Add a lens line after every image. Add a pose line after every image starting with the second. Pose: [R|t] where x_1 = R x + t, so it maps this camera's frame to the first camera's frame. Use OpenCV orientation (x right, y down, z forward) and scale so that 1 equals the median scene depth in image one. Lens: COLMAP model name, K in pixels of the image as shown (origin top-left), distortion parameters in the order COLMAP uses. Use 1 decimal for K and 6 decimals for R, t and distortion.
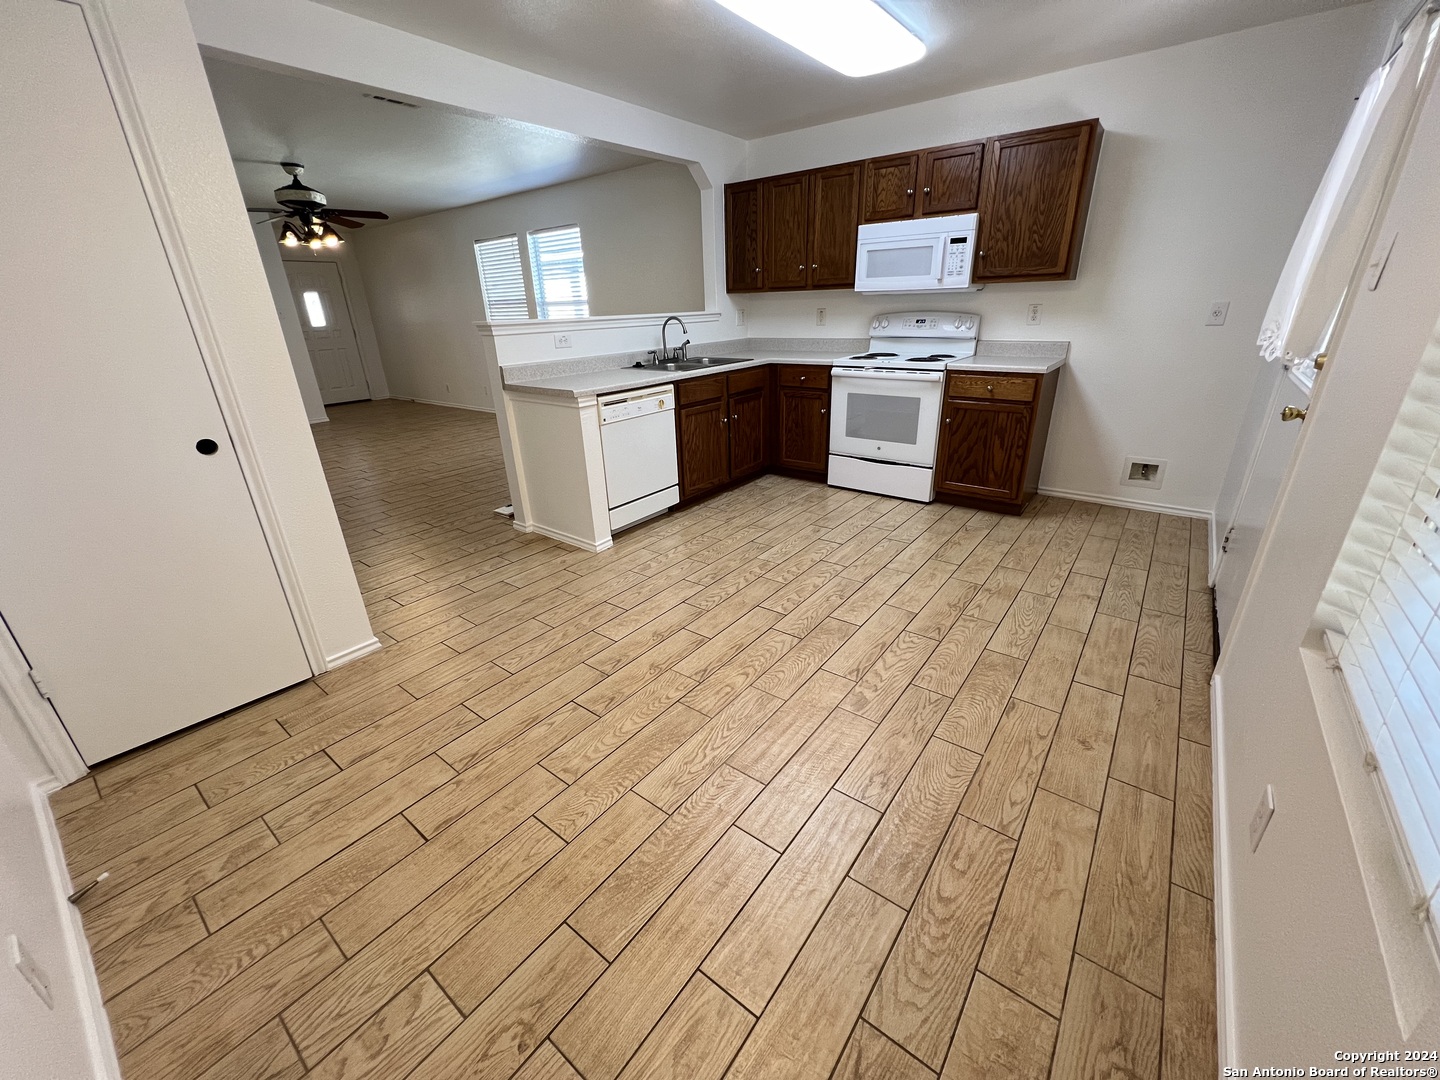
lens RADIAL K [[574.8, 0, 720.0], [0, 574.8, 540.0], [0, 0, 1]] dist [-0.005247, 0.000943]
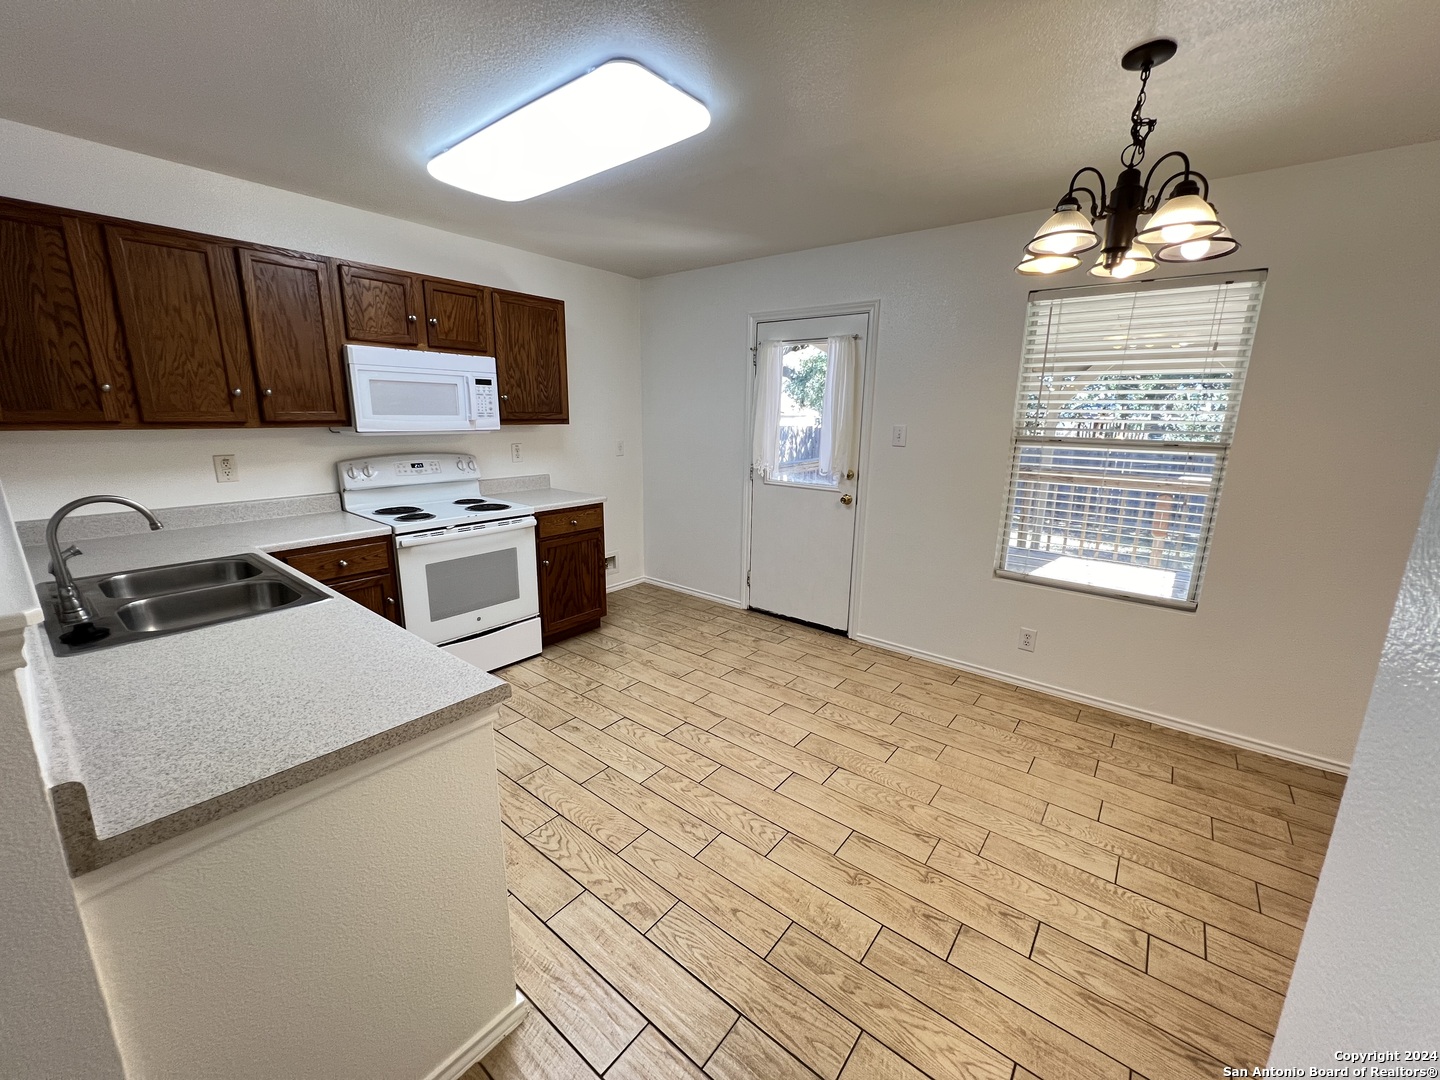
lens RADIAL K [[574.8, 0, 720.0], [0, 574.8, 540.0], [0, 0, 1]] dist [-0.005247, 0.000943]
pose [[0.013798, -0.192133, 0.981272, -0.575944], [0.366253, 0.914133, 0.173837, -0.332112], [-0.930413, 0.356995, 0.082982, 0.705305]]
